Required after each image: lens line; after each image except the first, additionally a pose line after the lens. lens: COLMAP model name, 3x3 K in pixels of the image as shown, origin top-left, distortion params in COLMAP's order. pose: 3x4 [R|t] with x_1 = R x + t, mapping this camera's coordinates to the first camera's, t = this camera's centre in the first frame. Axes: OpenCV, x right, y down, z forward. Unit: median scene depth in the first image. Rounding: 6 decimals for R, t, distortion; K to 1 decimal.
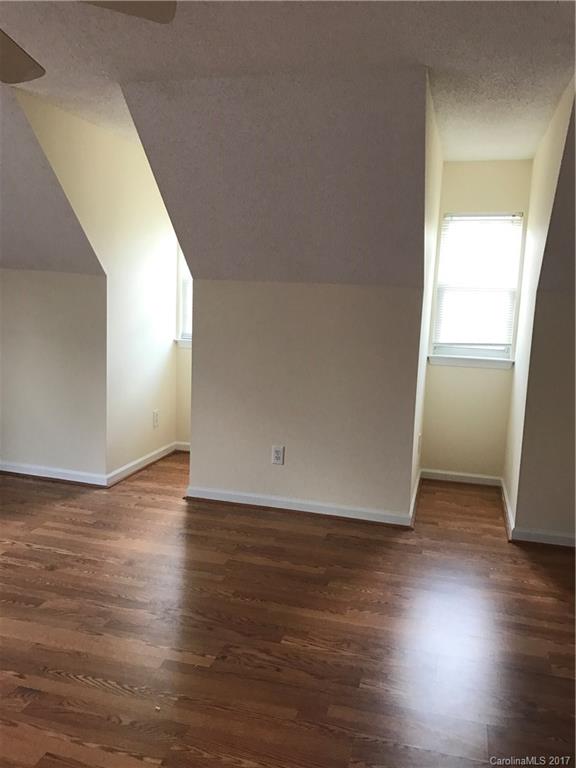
lens RADIAL K [[628.3, 0, 288.3], [0, 628.3, 378.8], [0, 0, 1]] dist [-0.004317, -0.000888]
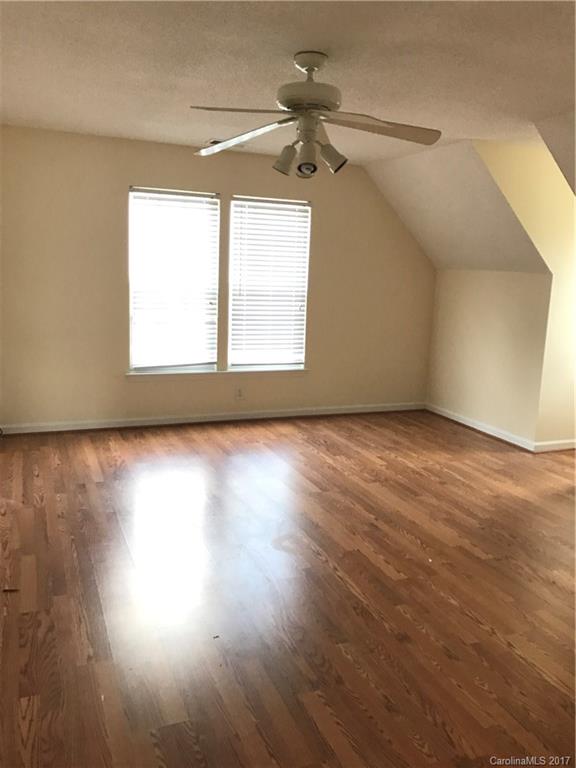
lens RADIAL K [[628.3, 0, 288.4], [0, 628.3, 386.0], [0, 0, 1]] dist [-0.004317, -0.000888]
pose [[0.609360, 0.130212, -0.782129, 0.415922], [-0.124852, 0.989875, 0.067525, 0.030943], [0.783002, 0.056503, 0.619447, -0.130684]]
